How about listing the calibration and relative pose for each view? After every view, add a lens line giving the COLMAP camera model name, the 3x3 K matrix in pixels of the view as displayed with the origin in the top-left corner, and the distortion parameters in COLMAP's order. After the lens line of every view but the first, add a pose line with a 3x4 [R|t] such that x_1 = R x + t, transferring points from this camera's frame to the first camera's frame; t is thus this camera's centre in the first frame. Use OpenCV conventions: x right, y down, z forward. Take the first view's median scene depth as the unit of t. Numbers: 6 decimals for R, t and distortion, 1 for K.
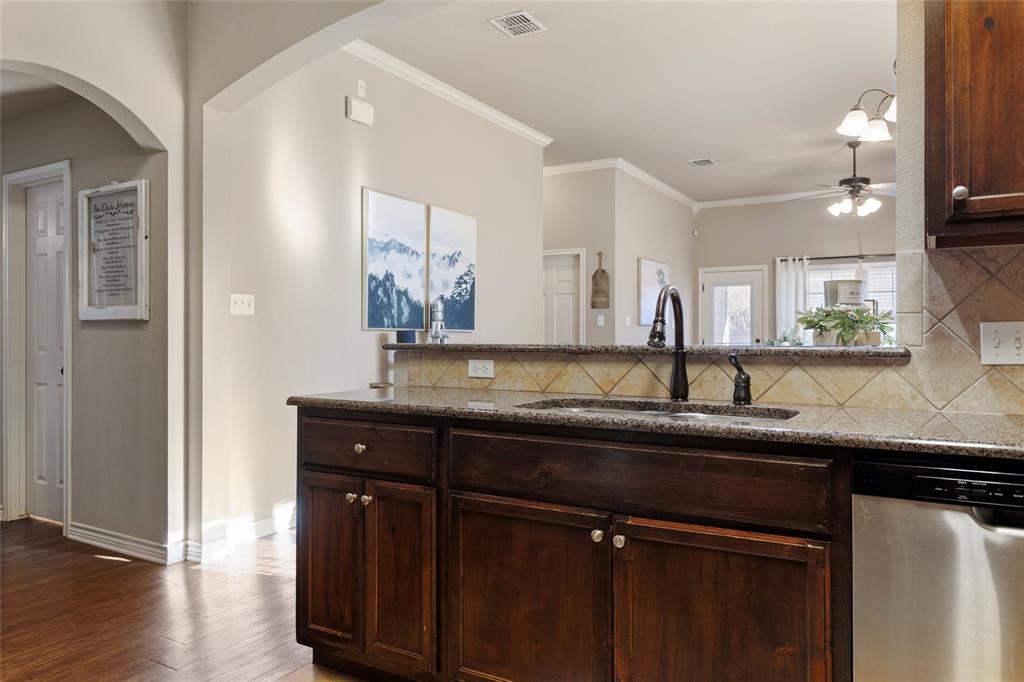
lens RADIAL K [[722.5, 0, 505.2], [0, 722.5, 333.7], [0, 0, 1]] dist [-0.002793, -0.000208]
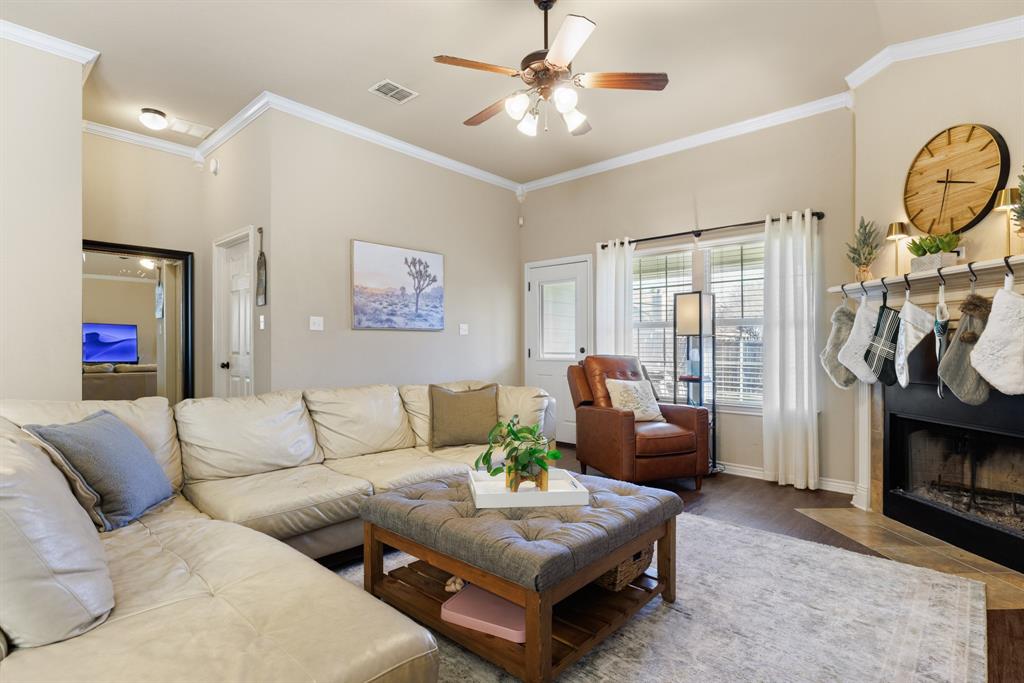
lens RADIAL K [[502.7, 0, 513.1], [0, 502.7, 349.1], [0, 0, 1]] dist [-0.004210, -0.000948]
pose [[0.979582, 0.000820, -0.201041, 1.623937], [0.000512, 0.999978, 0.006575, 0.019624], [0.201042, -0.006543, 0.979561, 1.855913]]
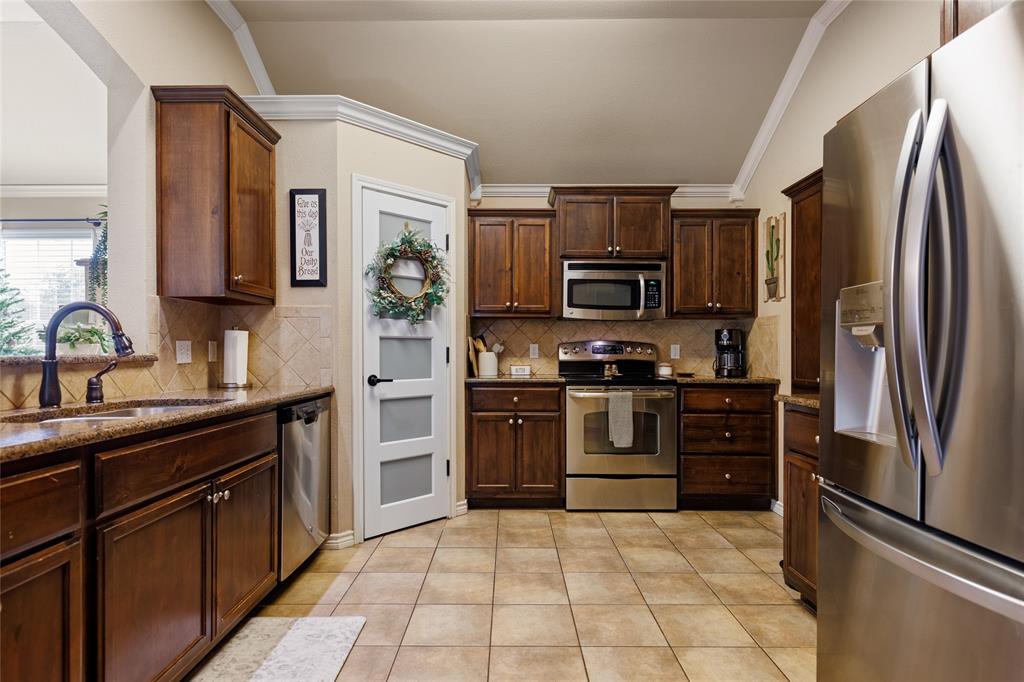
lens RADIAL K [[538.9, 0, 508.9], [0, 538.9, 351.4], [0, 0, 1]] dist [0.002536, -0.001244]
pose [[-0.511448, -0.004309, 0.859303, -0.779960], [-0.007472, 0.999972, 0.000568, 0.004147], [-0.859282, -0.006130, -0.511466, 0.816116]]
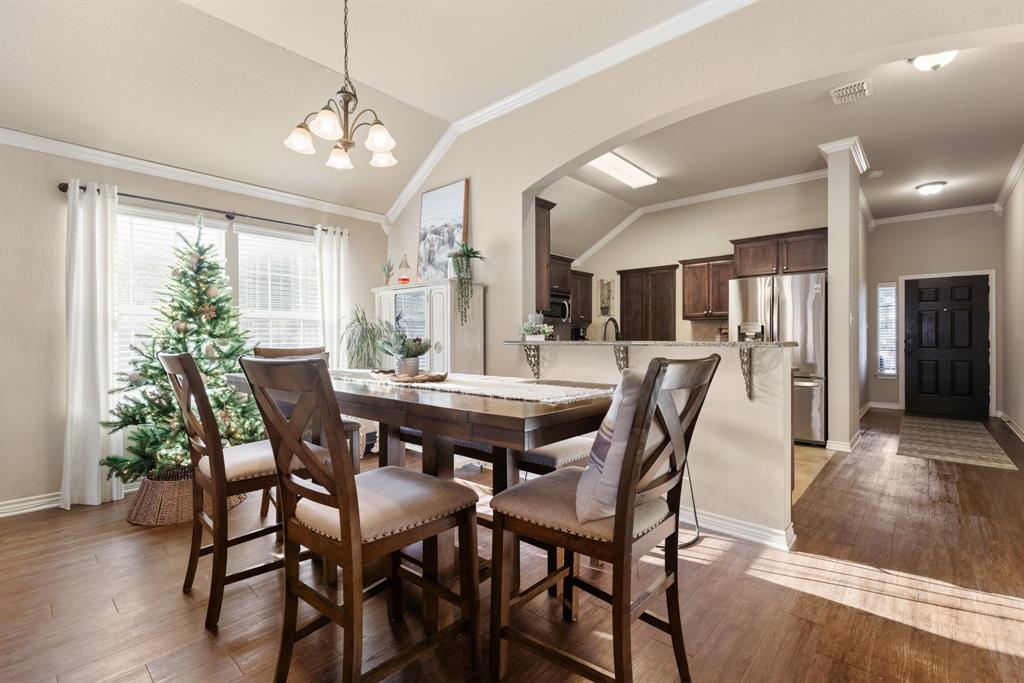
lens RADIAL K [[458.7, 0, 507.7], [0, 458.7, 338.0], [0, 0, 1]] dist [0.002194, 0.000483]
pose [[-0.981151, -0.001476, 0.193237, 0.276014], [-0.002856, 0.999972, -0.006863, 0.015244], [-0.193222, -0.007286, -0.981128, 2.538644]]
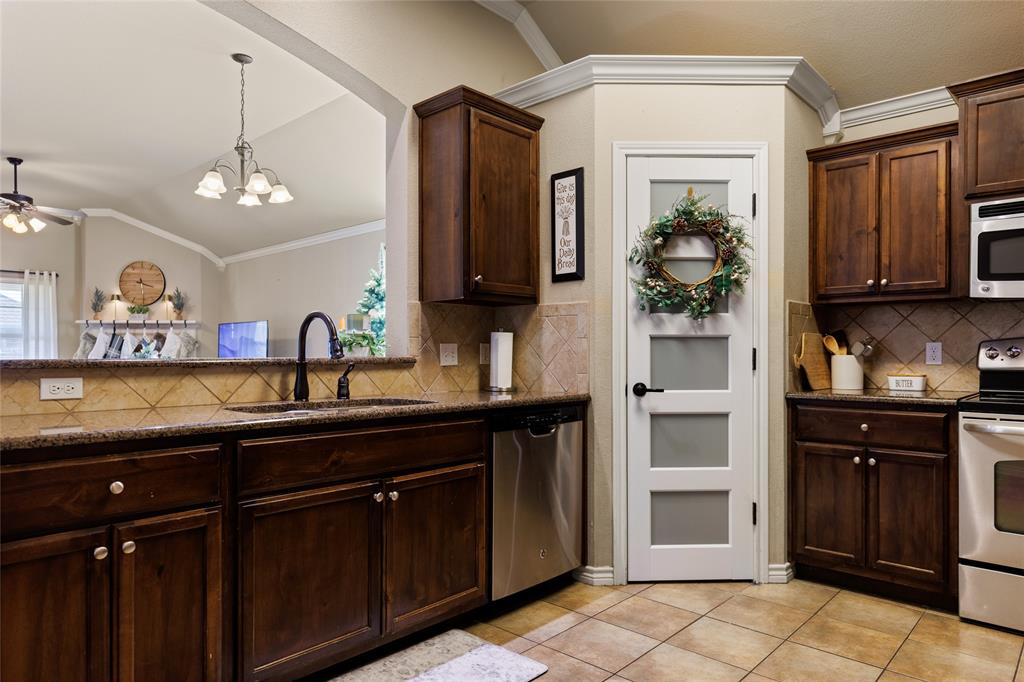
lens RADIAL K [[641.8, 0, 508.7], [0, 641.8, 353.9], [0, 0, 1]] dist [0.007169, -0.007077]
pose [[0.209049, -0.004065, 0.977897, -0.785270], [-0.005017, 0.999974, 0.005229, 0.001319], [-0.977892, -0.005999, 0.209023, 0.398417]]
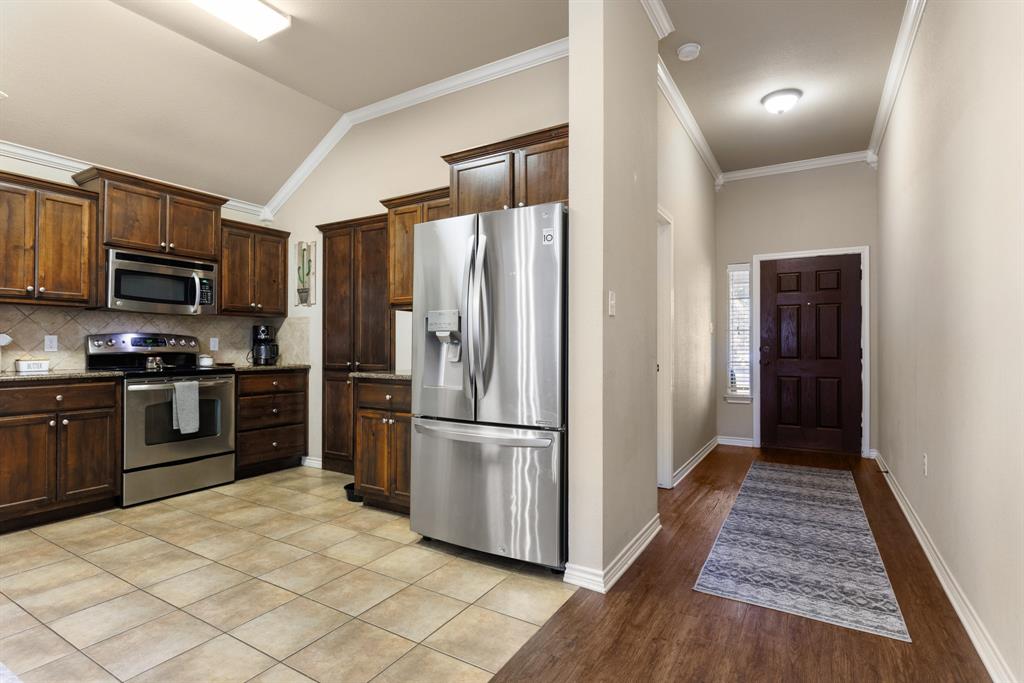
lens RADIAL K [[502.7, 0, 511.4], [0, 502.7, 340.3], [0, 0, 1]] dist [-0.004210, -0.000948]
pose [[-0.999983, -0.005751, 0.000964, -0.613196], [-0.005763, 0.999893, -0.013450, 0.006173], [-0.000886, -0.013455, -0.999909, 1.300829]]
